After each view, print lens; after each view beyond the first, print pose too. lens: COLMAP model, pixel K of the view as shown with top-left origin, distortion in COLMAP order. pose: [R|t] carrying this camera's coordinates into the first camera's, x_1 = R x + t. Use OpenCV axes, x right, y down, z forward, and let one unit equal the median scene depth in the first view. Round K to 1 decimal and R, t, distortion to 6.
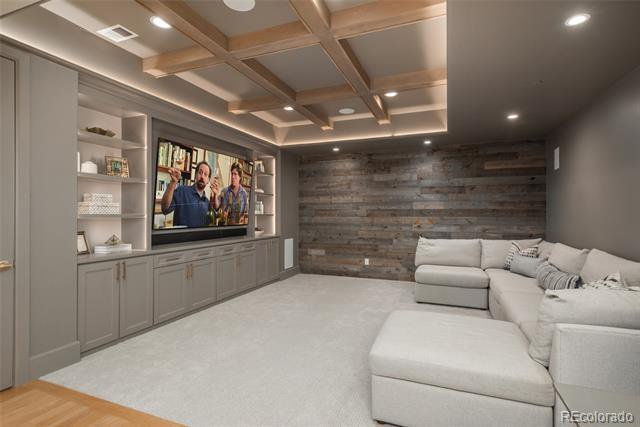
lens RADIAL K [[330.9, 0, 319.4], [0, 330.9, 209.6], [0, 0, 1]] dist [0.012167, -0.000100]
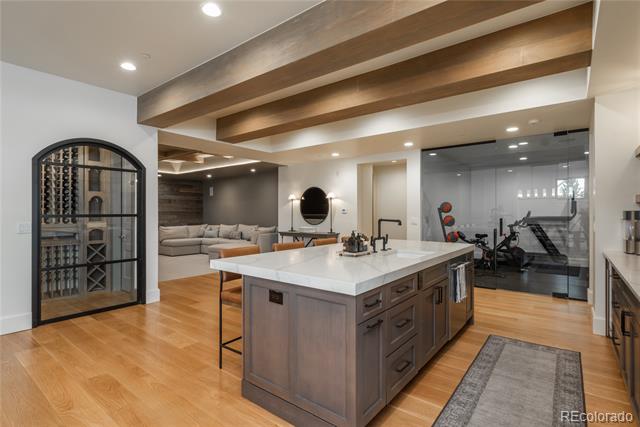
lens RADIAL K [[330.6, 0, 320.0], [0, 330.6, 213.5], [0, 0, 1]] dist [0.004880, 0.000209]
pose [[0.284468, 0.001569, 0.958684, -1.235016], [-0.005751, 0.999983, 0.000070, 0.005476], [-0.958668, -0.005534, 0.284473, -0.411326]]
